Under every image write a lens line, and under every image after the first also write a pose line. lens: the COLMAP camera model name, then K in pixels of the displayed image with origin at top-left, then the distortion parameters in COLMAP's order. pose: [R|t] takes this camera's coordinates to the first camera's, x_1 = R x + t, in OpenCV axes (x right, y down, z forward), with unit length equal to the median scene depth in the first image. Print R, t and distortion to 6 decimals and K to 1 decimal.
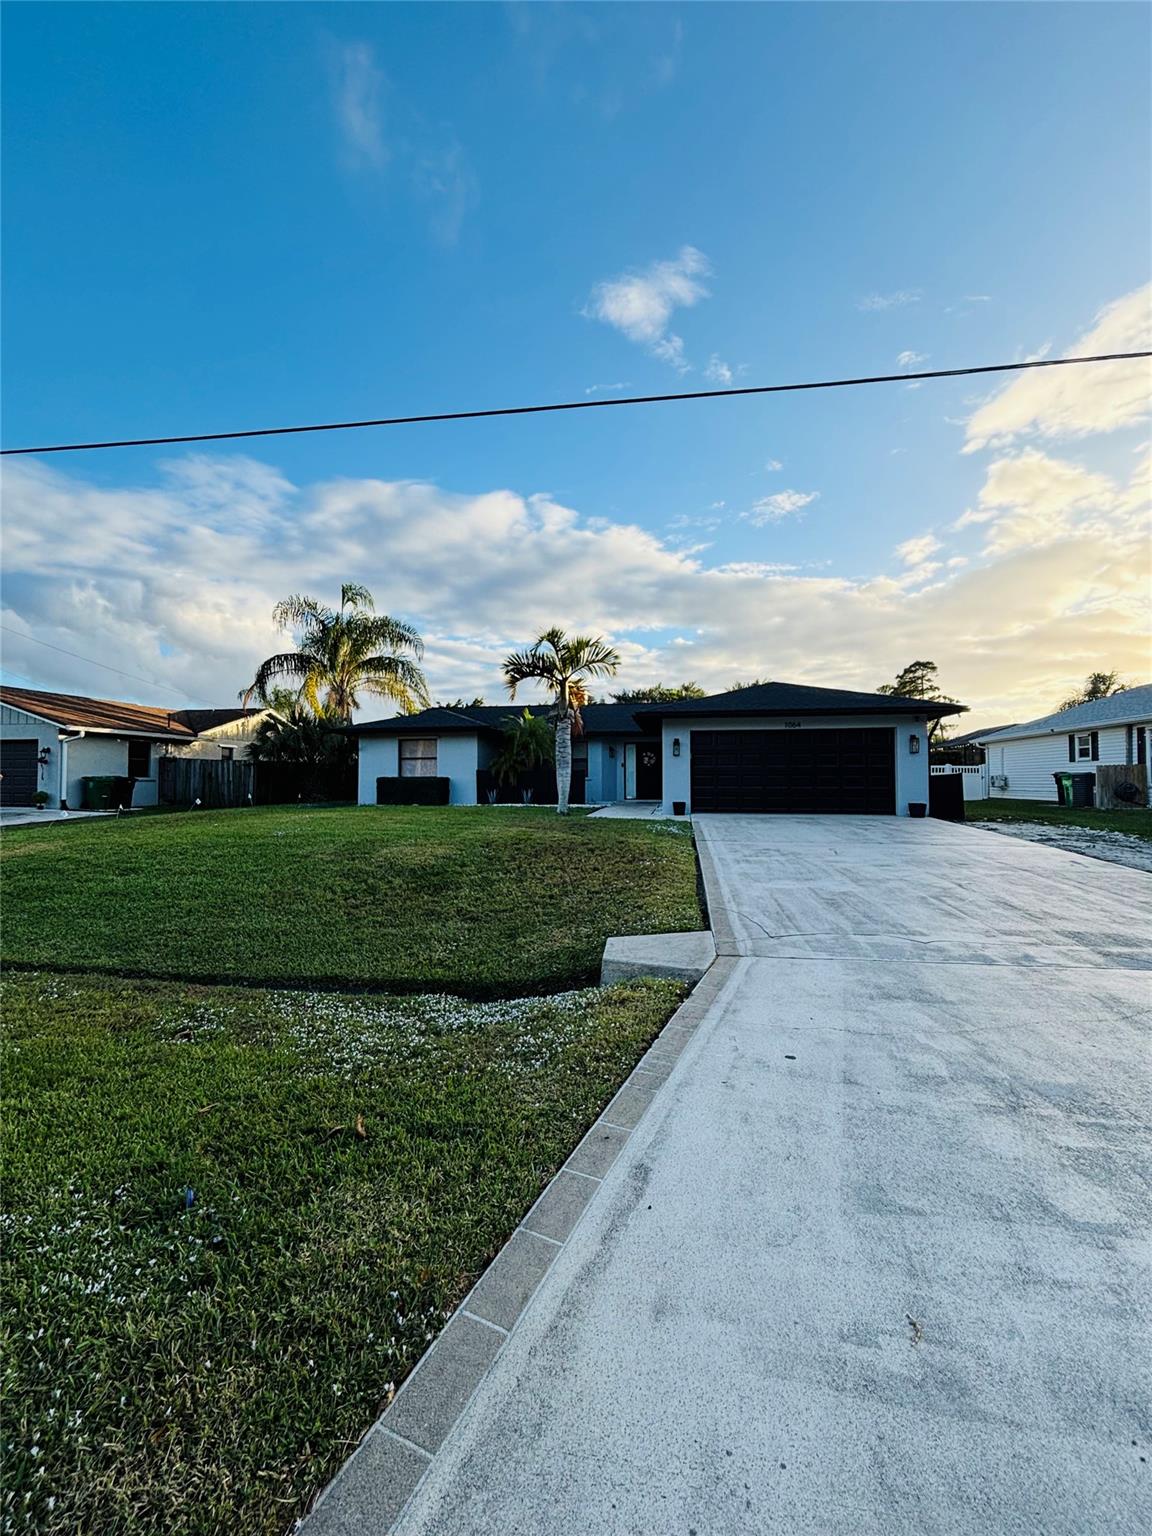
lens RADIAL K [[623.7, 0, 578.3], [0, 623.7, 770.5], [0, 0, 1]] dist [0.000366, -0.000281]
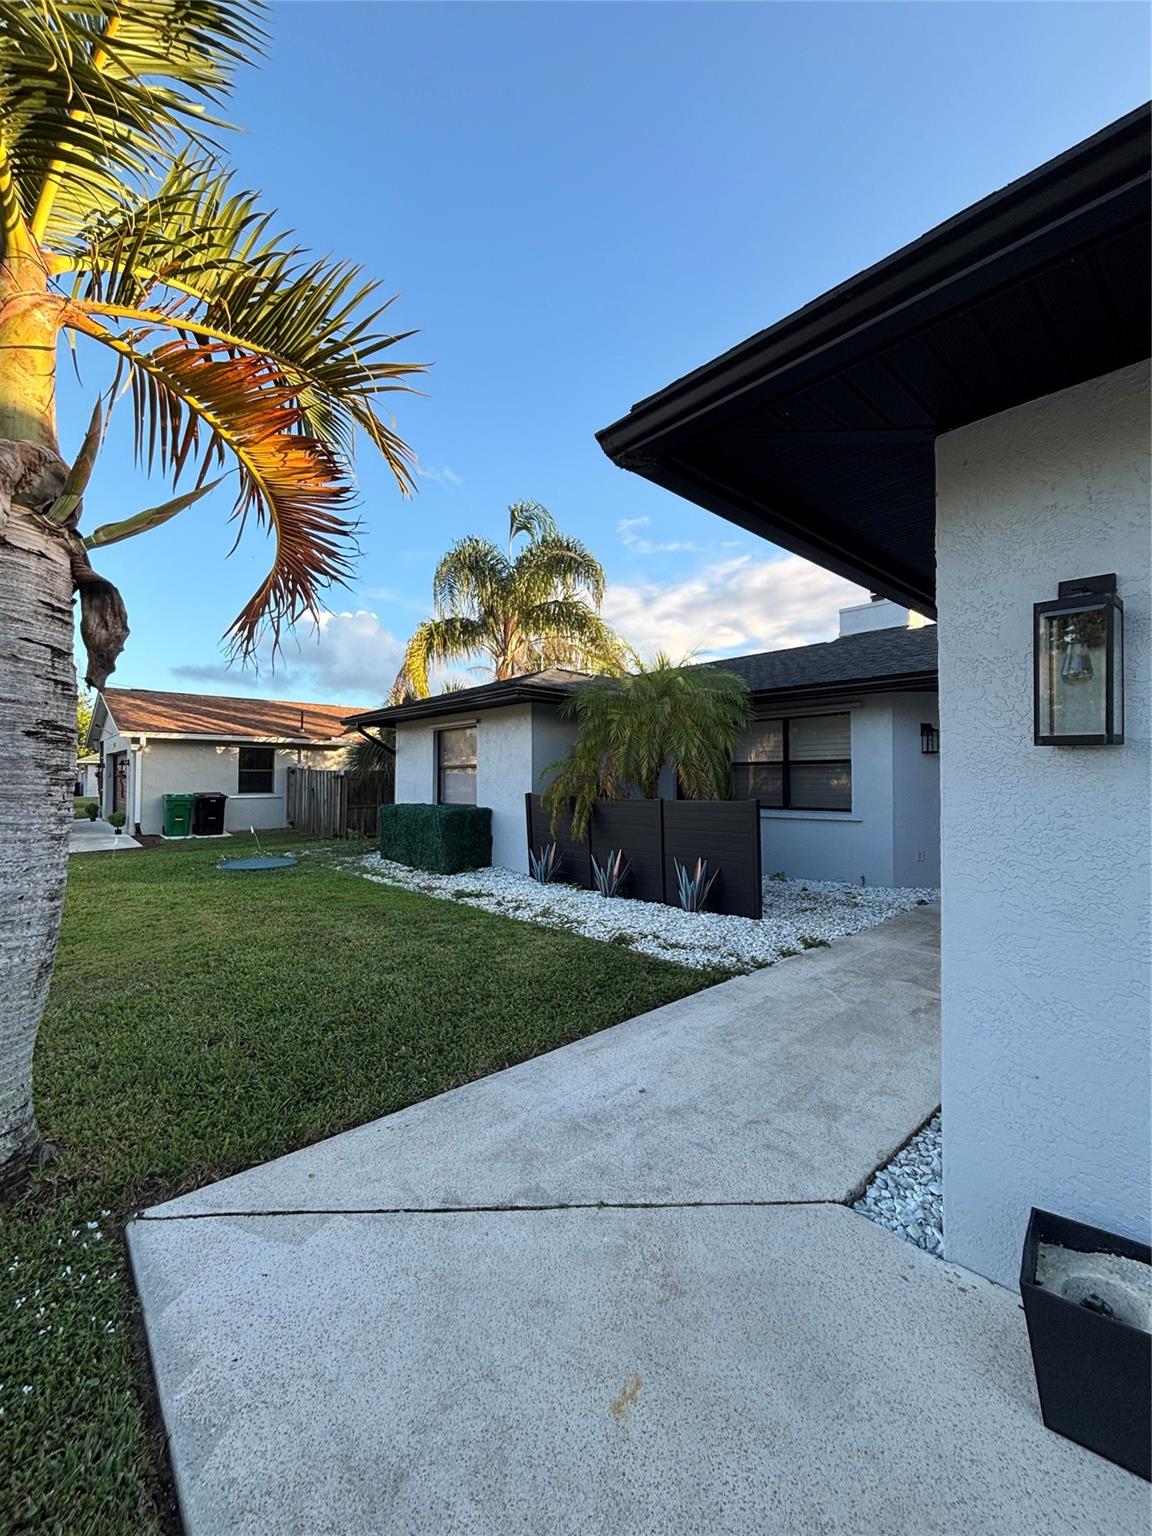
lens RADIAL K [[623.7, 0, 582.6], [0, 623.7, 769.3], [0, 0, 1]] dist [0.000366, -0.000281]
pose [[0.815415, -0.008275, -0.578817, 0.112234], [0.007684, 0.999964, -0.003470, -0.015462], [0.578825, -0.001619, 0.815450, 0.662049]]
